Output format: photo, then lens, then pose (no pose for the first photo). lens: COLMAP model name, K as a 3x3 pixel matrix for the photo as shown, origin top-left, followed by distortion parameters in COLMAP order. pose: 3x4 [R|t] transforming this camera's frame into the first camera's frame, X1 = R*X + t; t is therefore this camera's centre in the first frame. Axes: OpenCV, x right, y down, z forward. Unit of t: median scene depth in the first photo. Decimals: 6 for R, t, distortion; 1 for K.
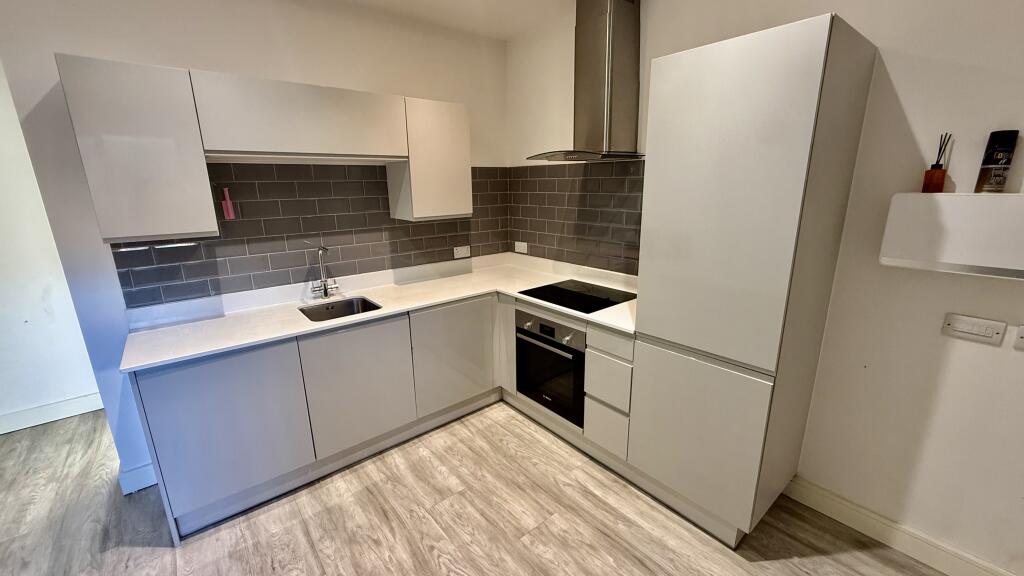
lens RADIAL K [[409.1, 0, 510.8], [0, 409.1, 288.5], [0, 0, 1]] dist [0.000535, -0.000553]
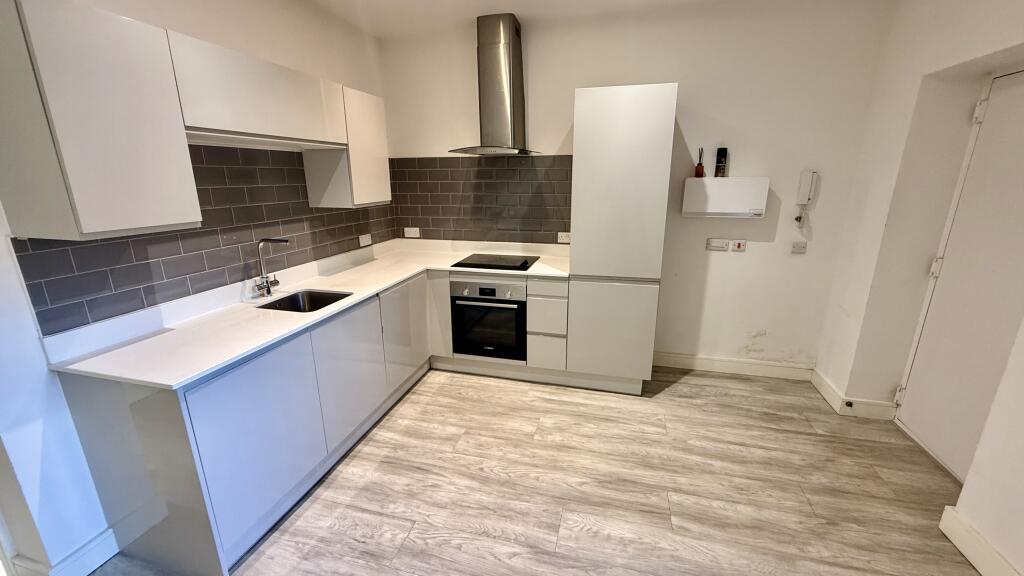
lens RADIAL K [[409.1, 0, 510.3], [0, 409.1, 287.7], [0, 0, 1]] dist [0.000535, -0.000553]
pose [[0.814735, -0.145669, 0.561237, -0.599880], [0.141798, 0.988594, 0.050745, 0.040592], [-0.562228, 0.038239, 0.826098, -0.064500]]
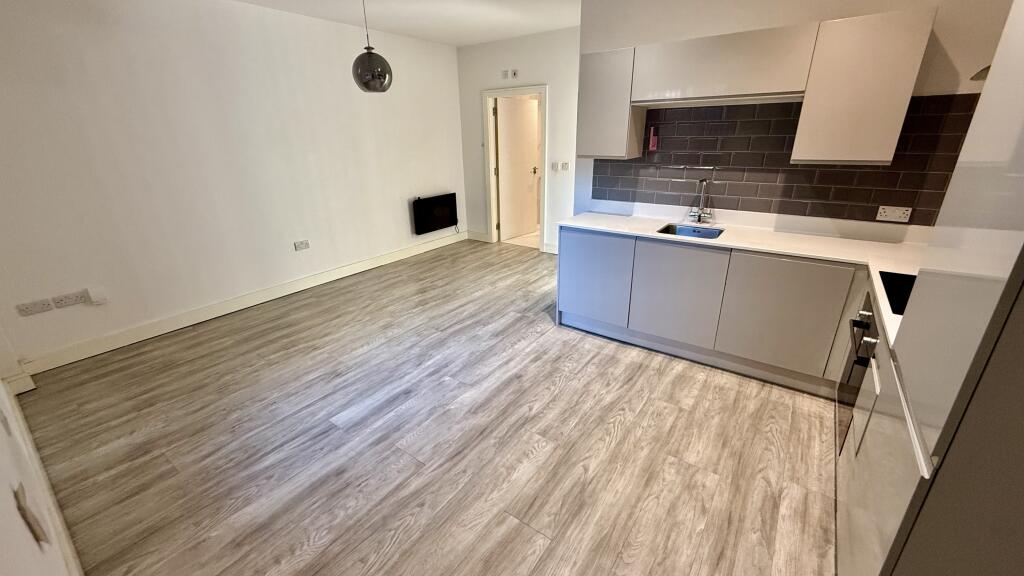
lens RADIAL K [[409.1, 0, 506.2], [0, 409.1, 284.7], [0, 0, 1]] dist [0.000535, -0.000553]
pose [[0.241494, 0.347129, -0.906191, 0.640977], [-0.229343, 0.927792, 0.294285, -0.037093], [0.942912, 0.136761, 0.303668, 0.151904]]
